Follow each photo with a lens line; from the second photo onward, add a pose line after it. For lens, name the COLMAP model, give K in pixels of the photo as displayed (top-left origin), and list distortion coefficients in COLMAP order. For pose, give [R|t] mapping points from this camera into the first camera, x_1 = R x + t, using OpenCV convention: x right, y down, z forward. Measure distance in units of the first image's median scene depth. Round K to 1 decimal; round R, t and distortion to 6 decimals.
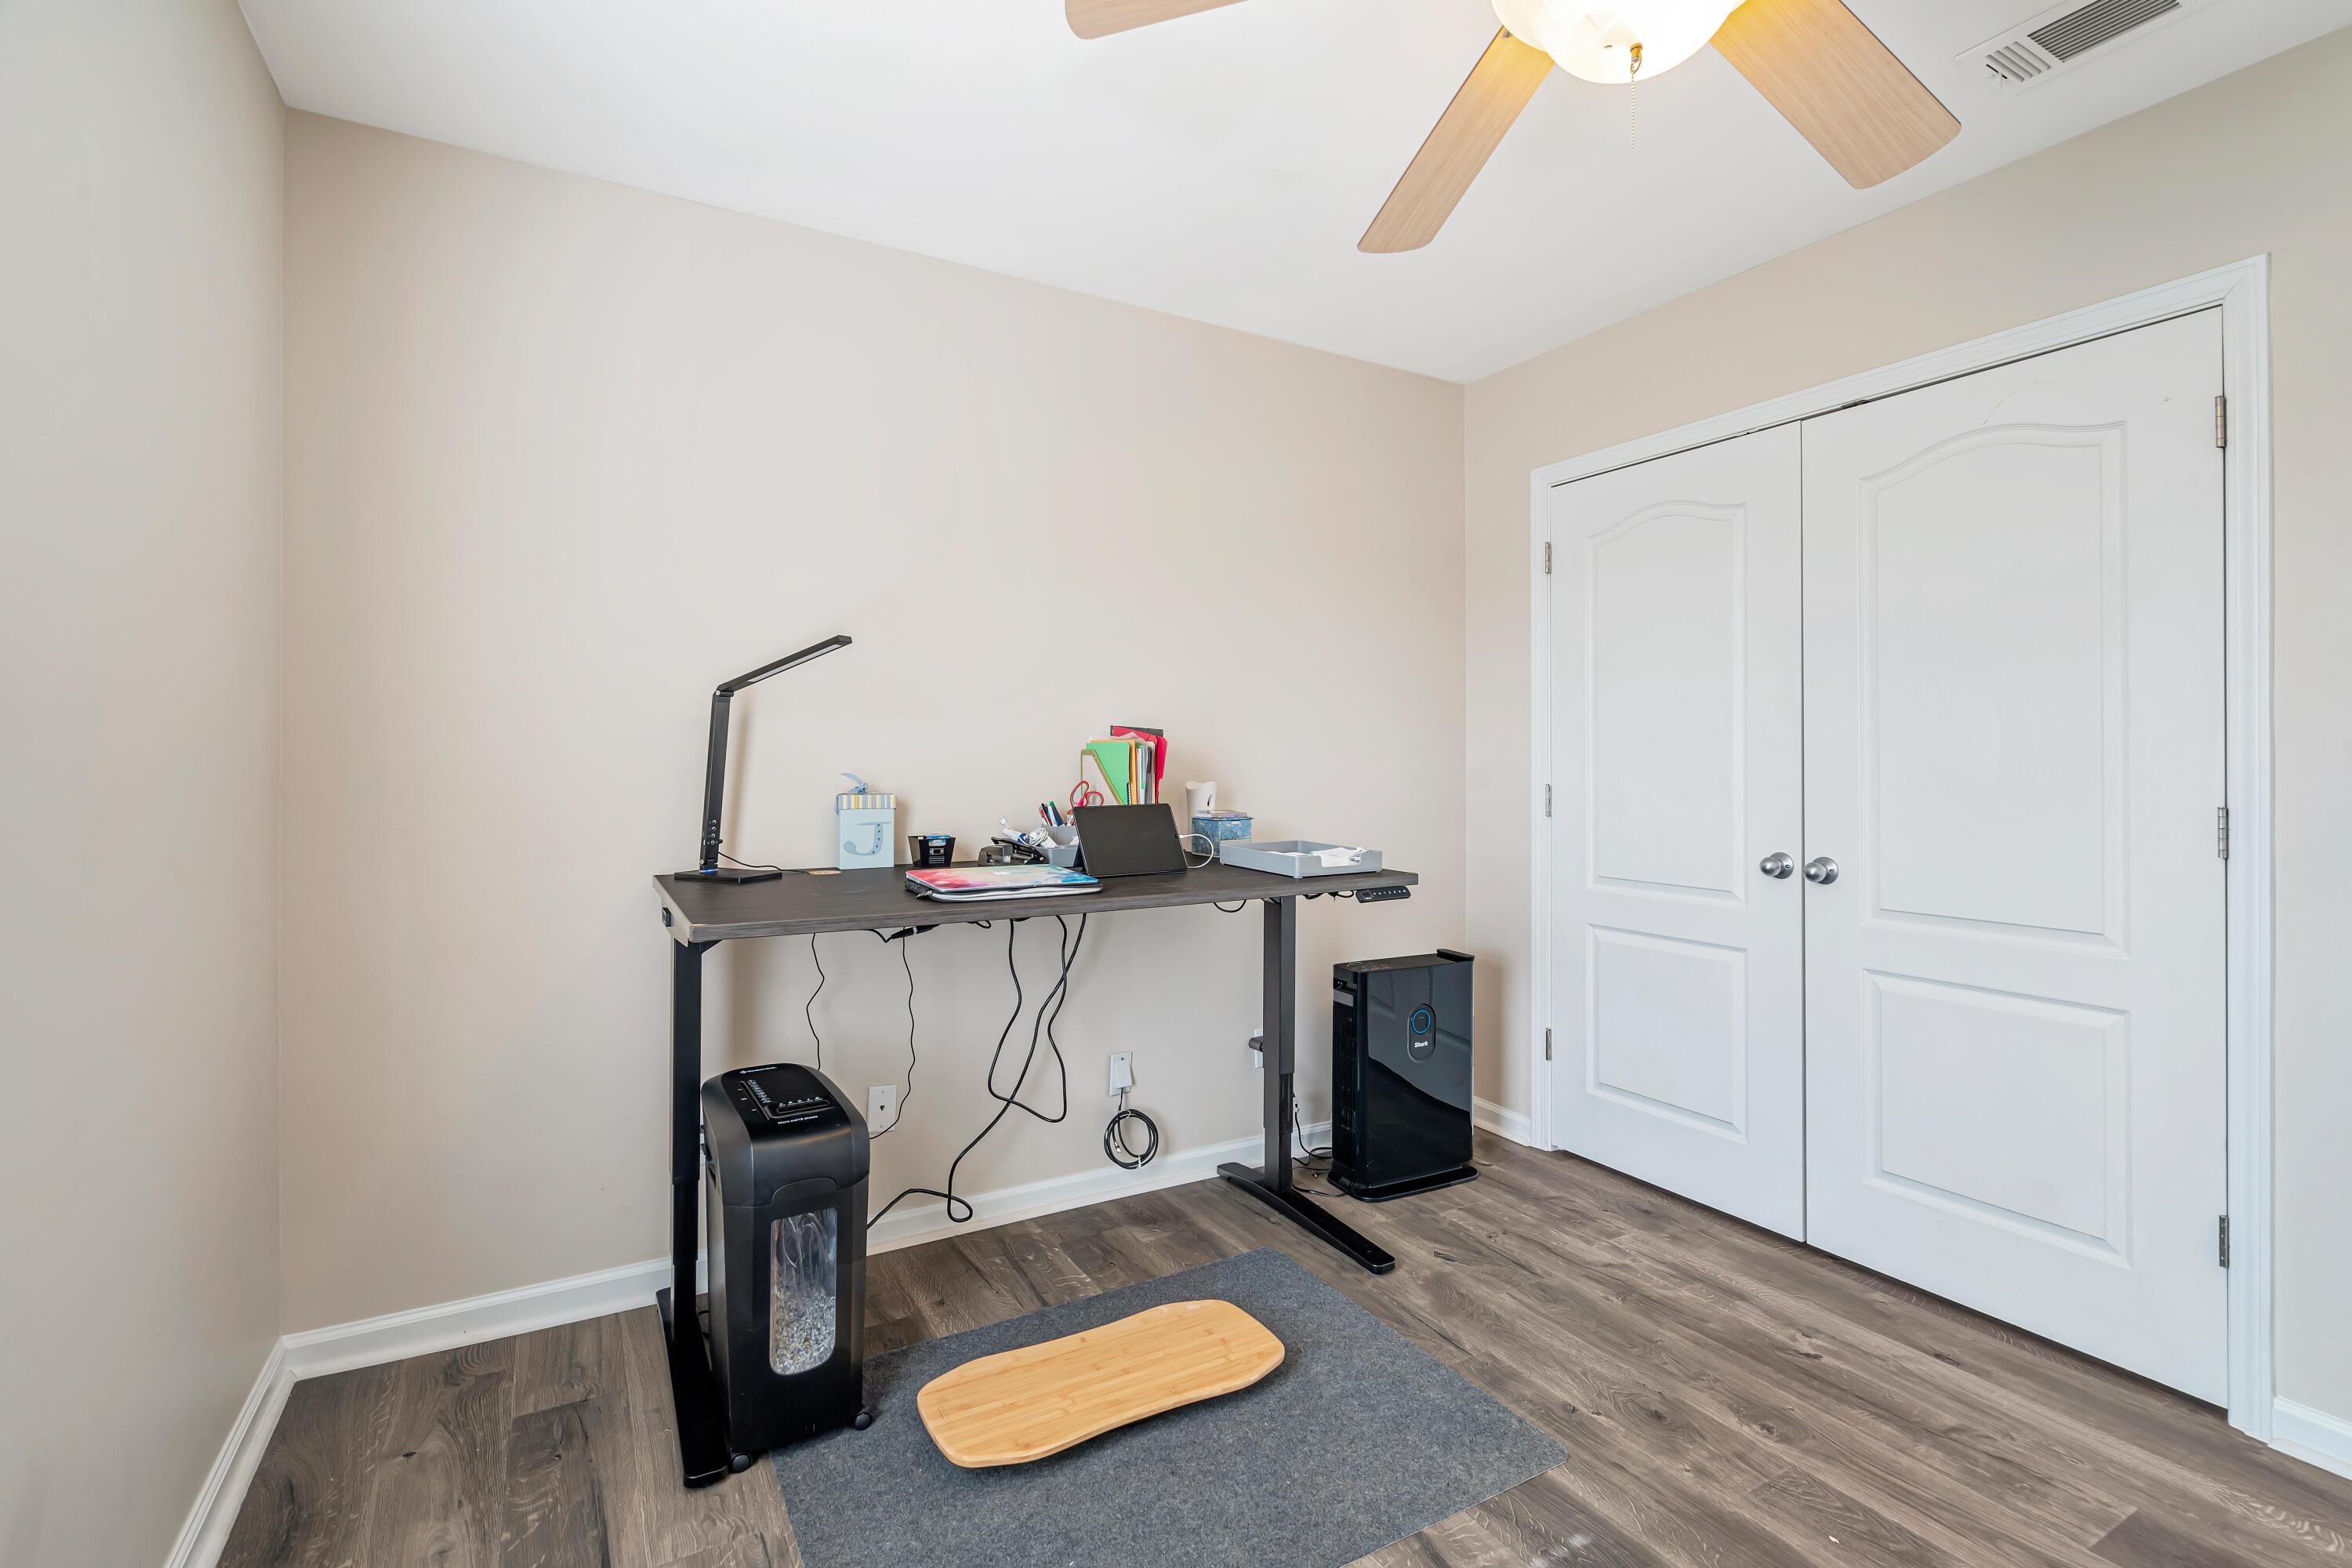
lens RADIAL K [[1069.7, 0, 1157.8], [0, 1069.7, 767.0], [0, 0, 1]] dist [-0.005352, 0.000946]
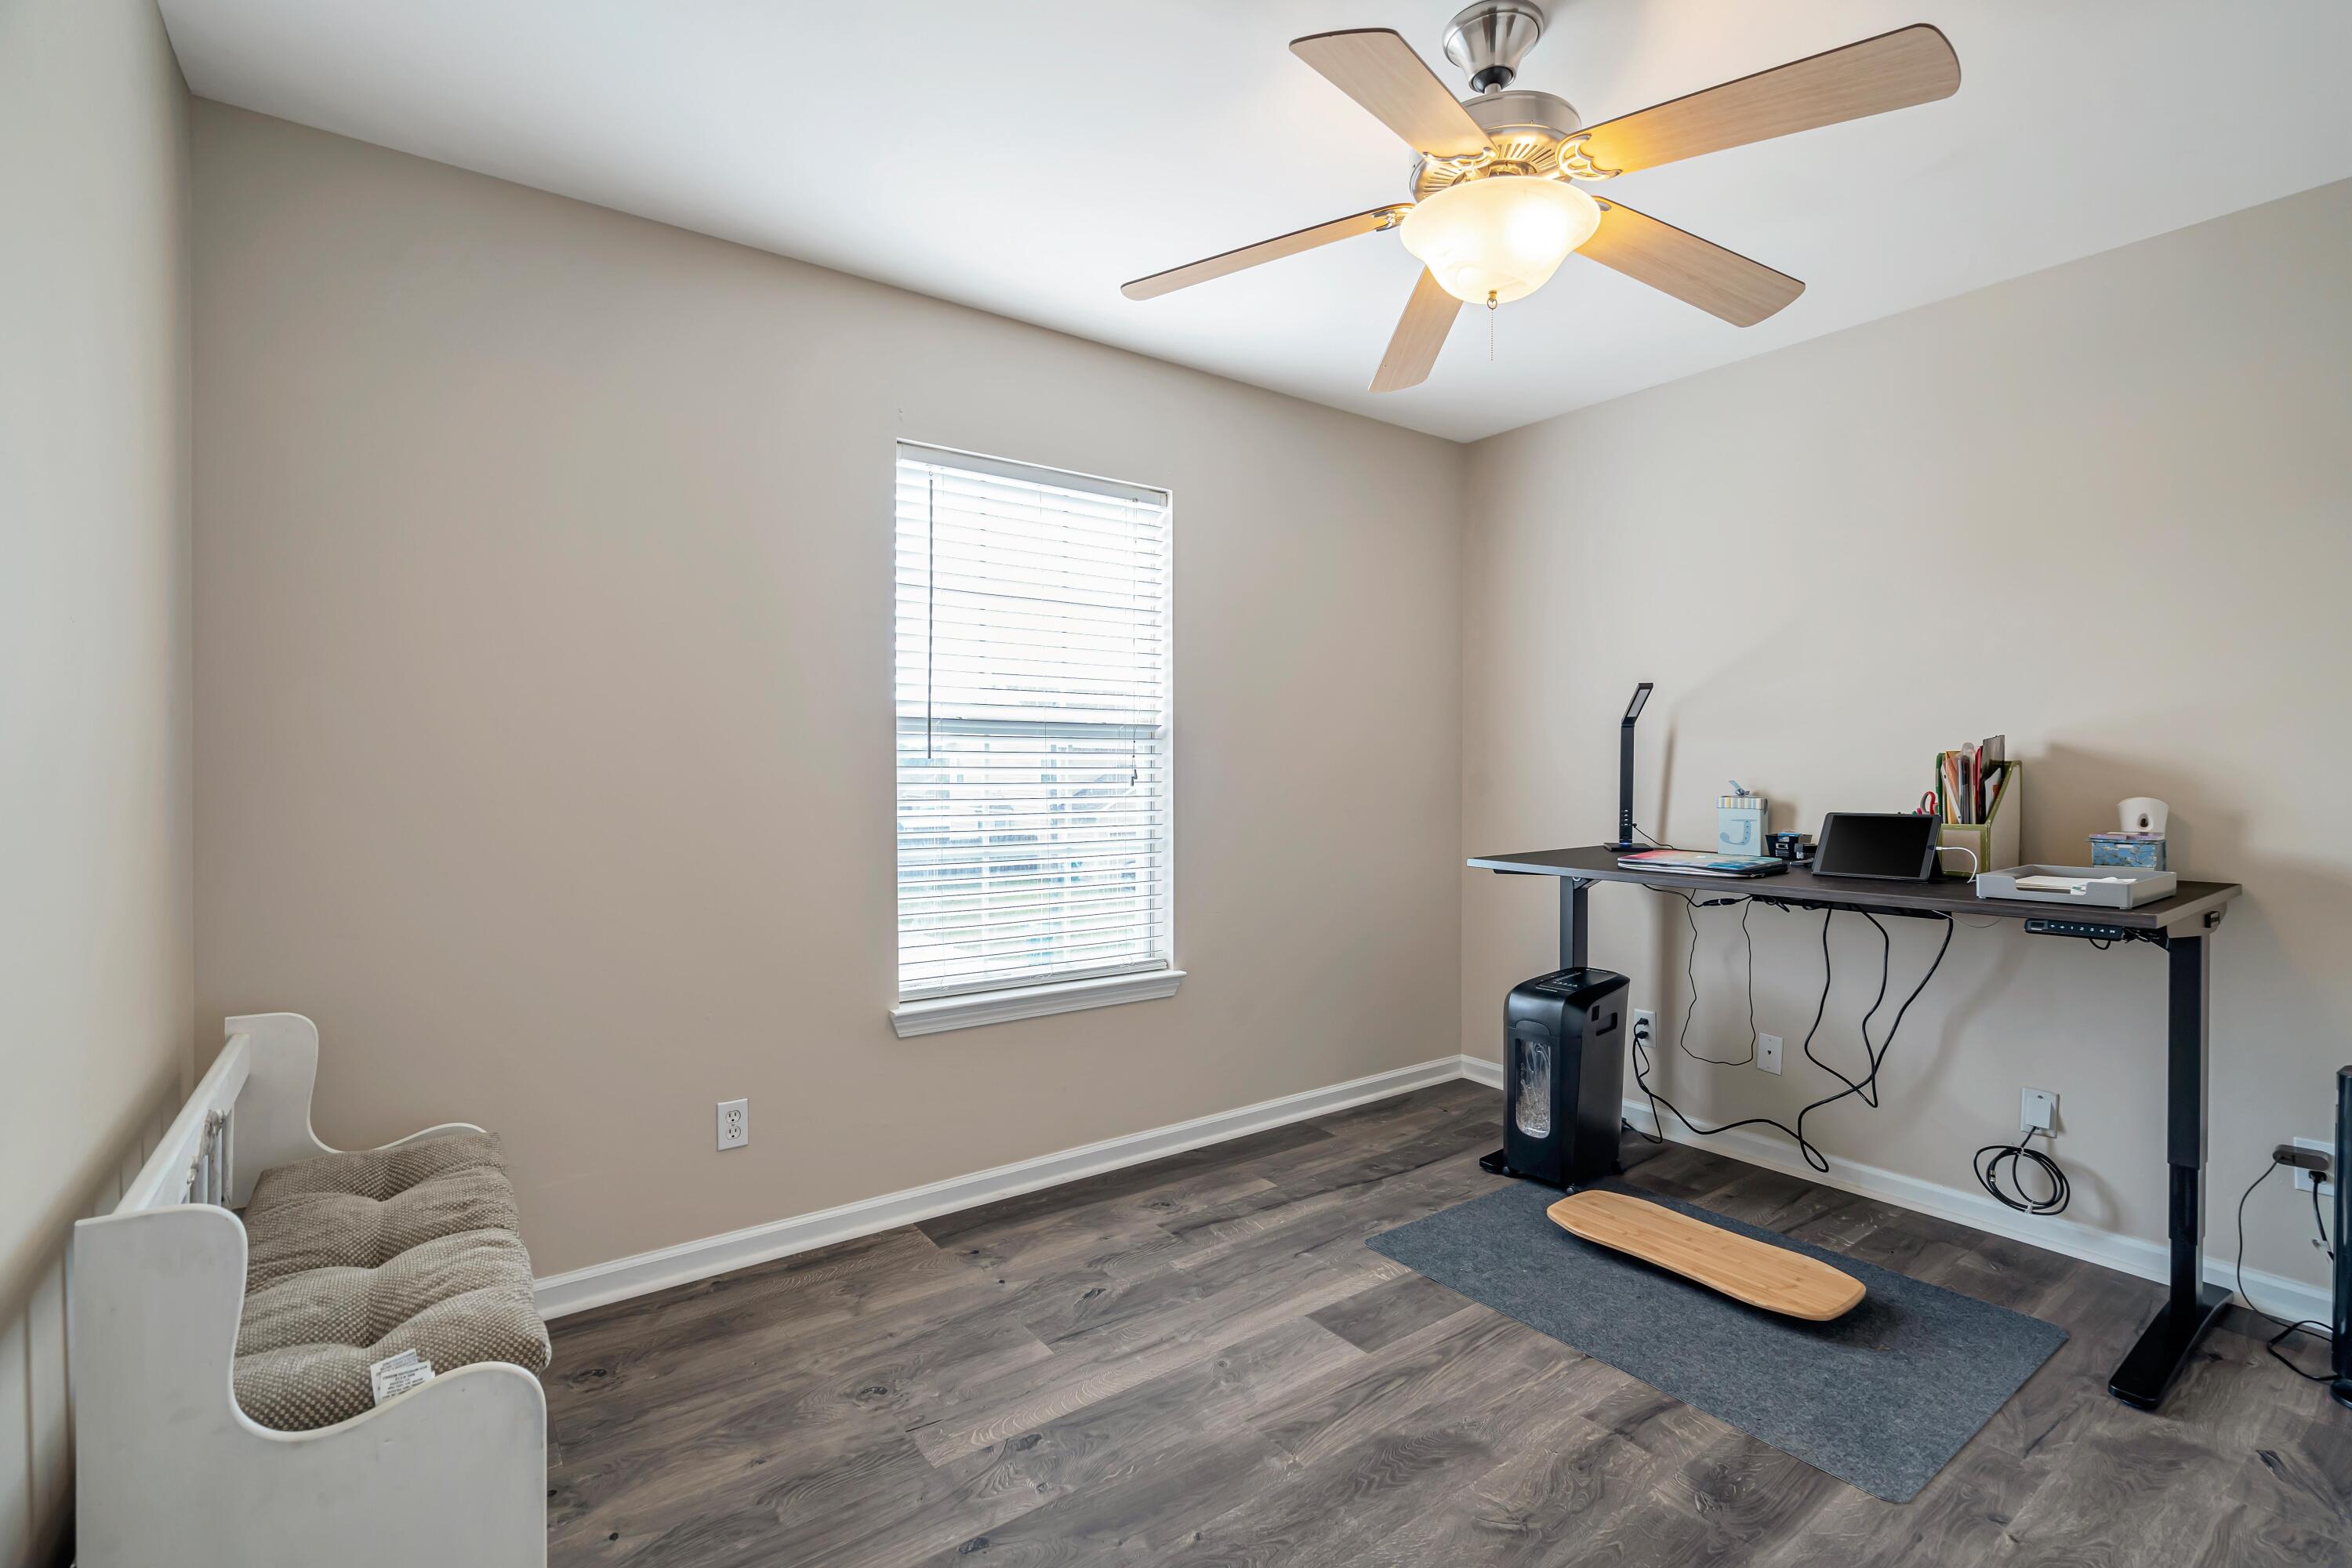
lens RADIAL K [[1069.7, 0, 1177.7], [0, 1069.7, 784.4], [0, 0, 1]] dist [-0.005352, 0.000946]
pose [[0.119636, 0.018516, -0.992645, 0.967958], [-0.006305, 0.999820, 0.017890, -0.008317], [0.992798, 0.004119, 0.119731, 0.191216]]
